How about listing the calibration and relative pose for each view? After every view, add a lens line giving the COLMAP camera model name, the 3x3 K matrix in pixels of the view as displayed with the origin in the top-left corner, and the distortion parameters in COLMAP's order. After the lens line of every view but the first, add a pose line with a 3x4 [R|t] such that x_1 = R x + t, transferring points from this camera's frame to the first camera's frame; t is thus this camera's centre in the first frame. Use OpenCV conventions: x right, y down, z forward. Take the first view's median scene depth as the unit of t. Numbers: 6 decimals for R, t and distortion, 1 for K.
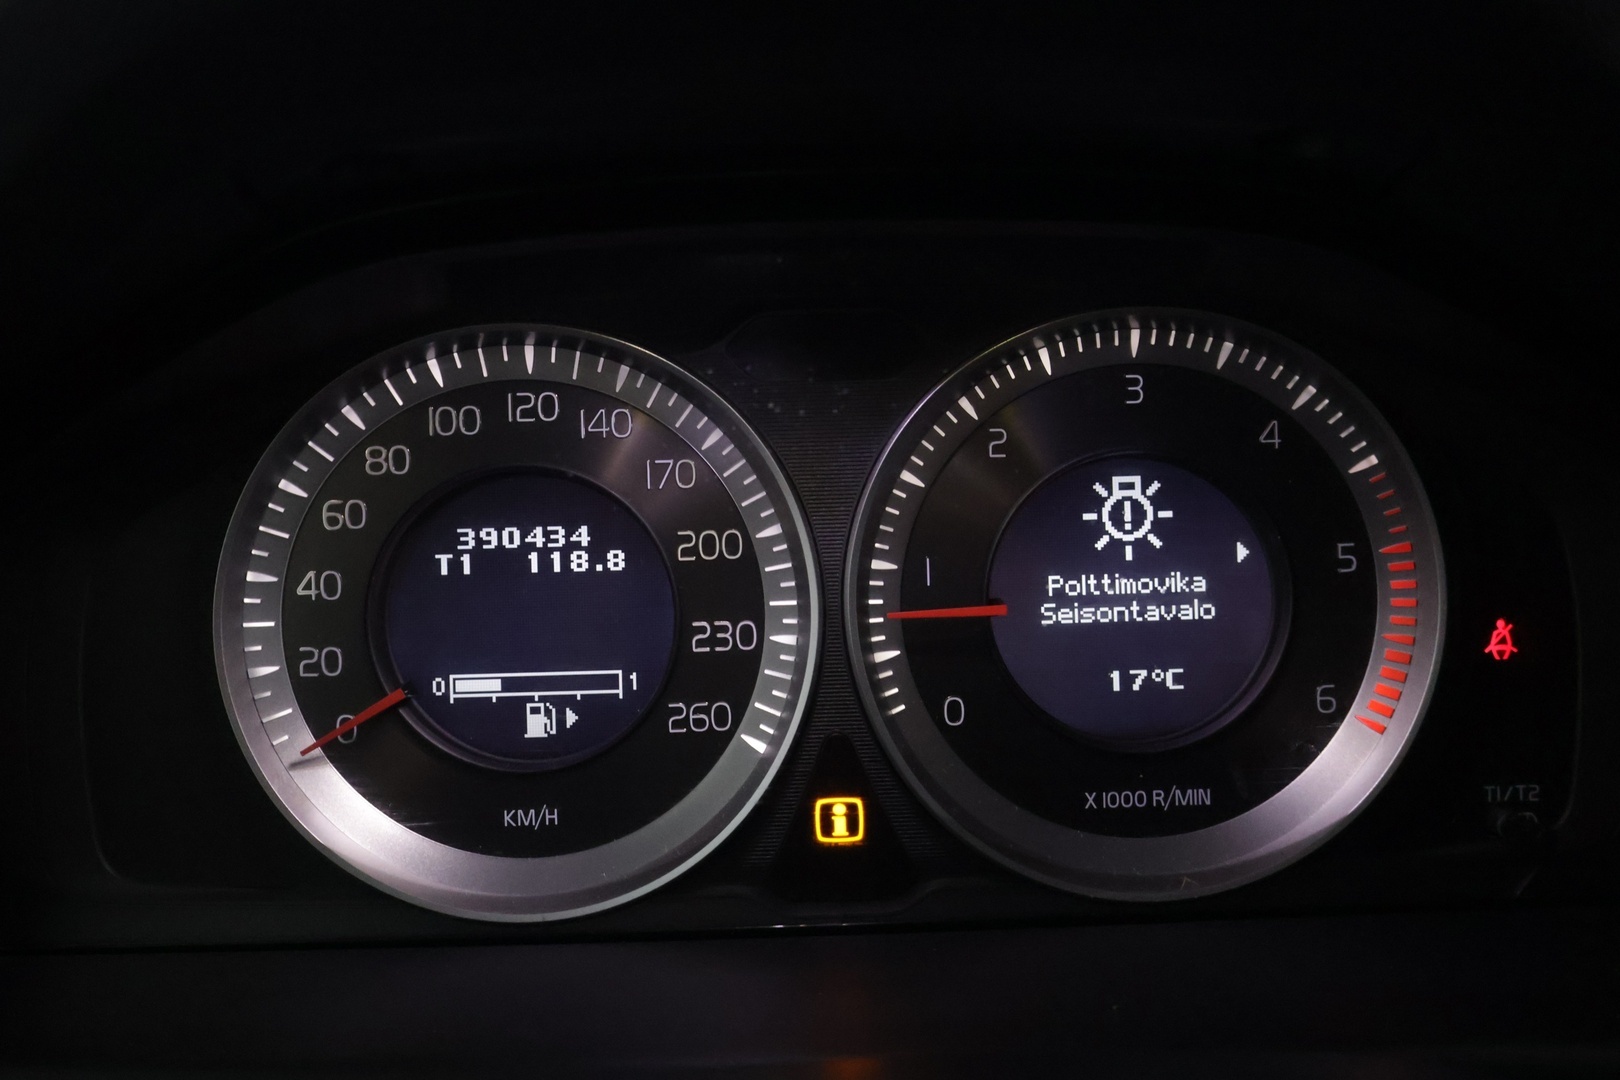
lens RADIAL K [[1877.7, 0, 810.1], [0, 1877.7, 540.9], [0, 0, 1]] dist [-0.001912, 0.000000]
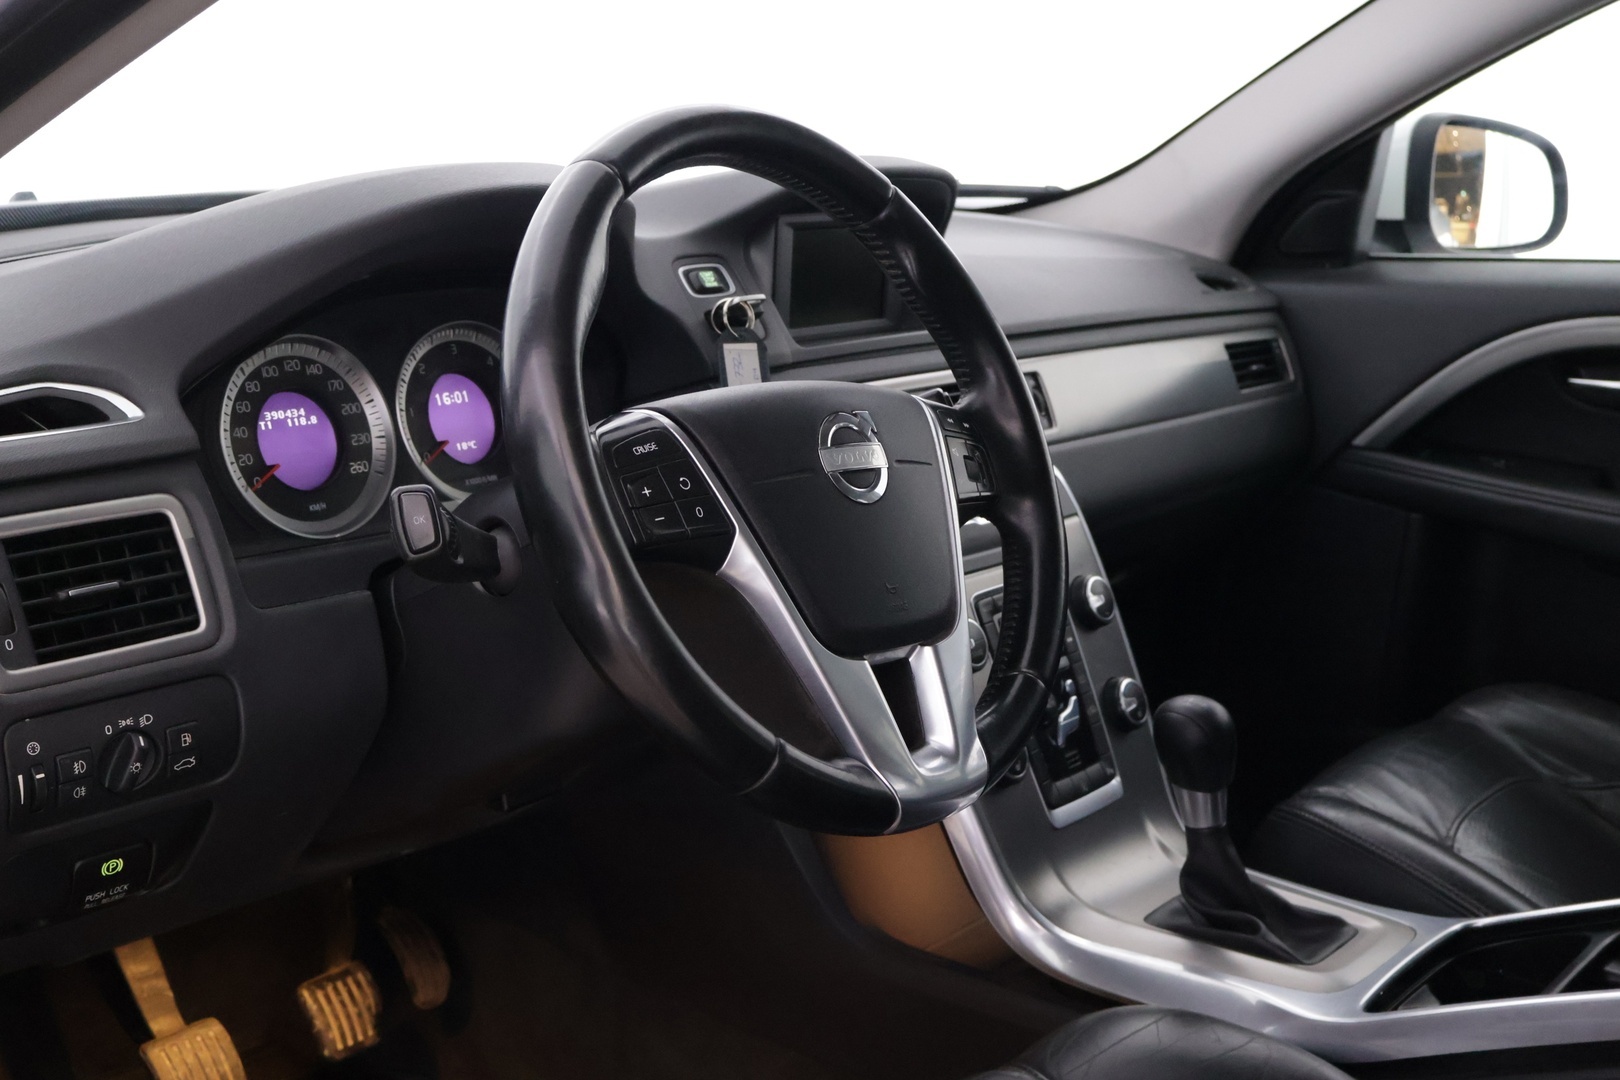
lens RADIAL K [[1996.0, 0, 809.9], [0, 1996.0, 538.9], [0, 0, 1]] dist [-0.007418, 0.000000]
pose [[0.648040, -0.120550, 0.752005, -1.910040], [0.184246, 0.982879, -0.001213, 0.329577], [-0.738984, 0.139340, 0.659156, -1.512237]]
